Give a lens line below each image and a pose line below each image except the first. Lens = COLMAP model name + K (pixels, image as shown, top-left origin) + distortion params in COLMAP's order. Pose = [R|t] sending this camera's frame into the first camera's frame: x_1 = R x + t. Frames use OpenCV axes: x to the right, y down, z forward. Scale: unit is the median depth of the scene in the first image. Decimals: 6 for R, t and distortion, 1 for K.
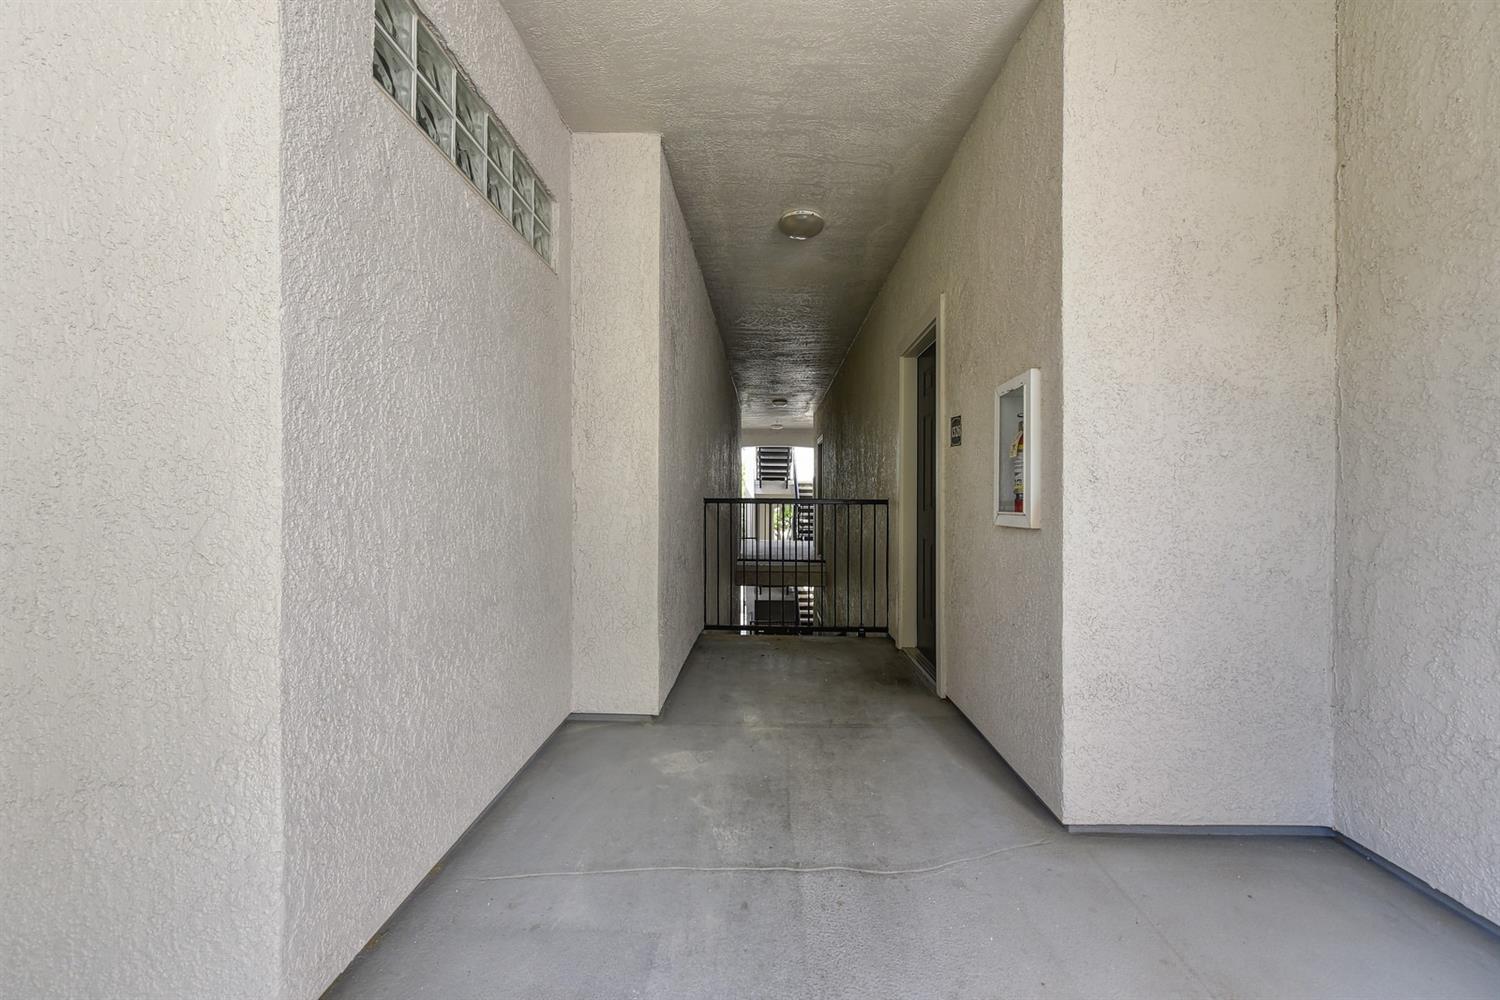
lens RADIAL K [[587.1, 0, 750.0], [0, 587.1, 500.0], [0, 0, 1]] dist [0.009205, -0.002204]
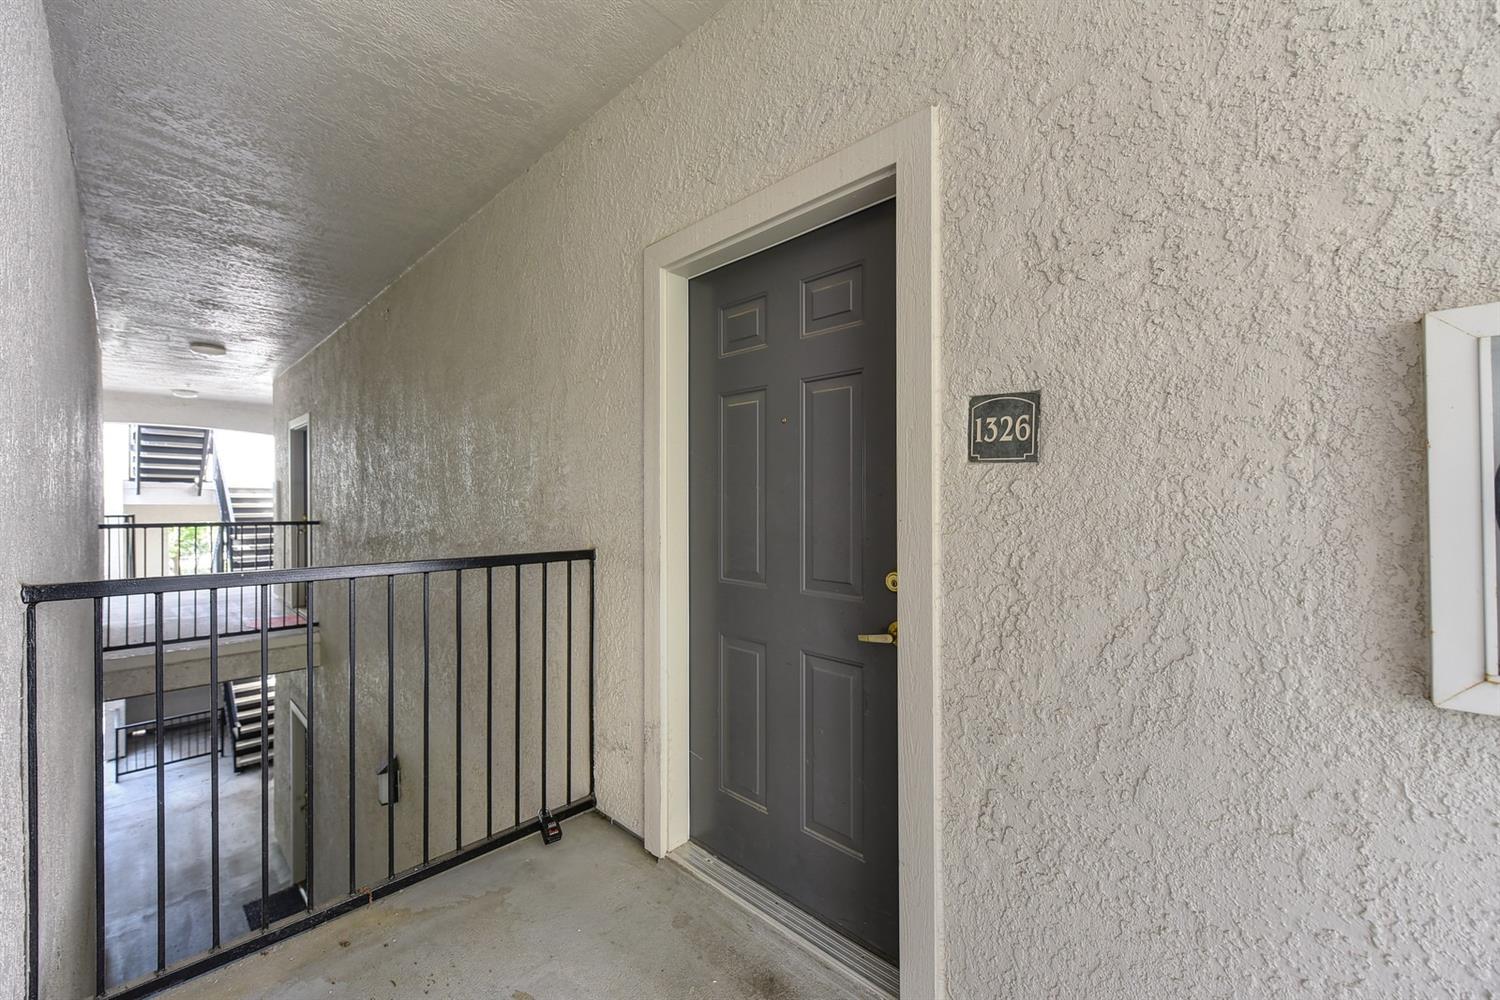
lens RADIAL K [[587.1, 0, 750.0], [0, 587.1, 500.0], [0, 0, 1]] dist [0.009205, -0.002204]
pose [[0.666134, -0.007092, 0.745799, -0.024499], [0.007916, 0.999966, 0.002438, -0.018369], [-0.745790, 0.004280, 0.666167, 0.229487]]
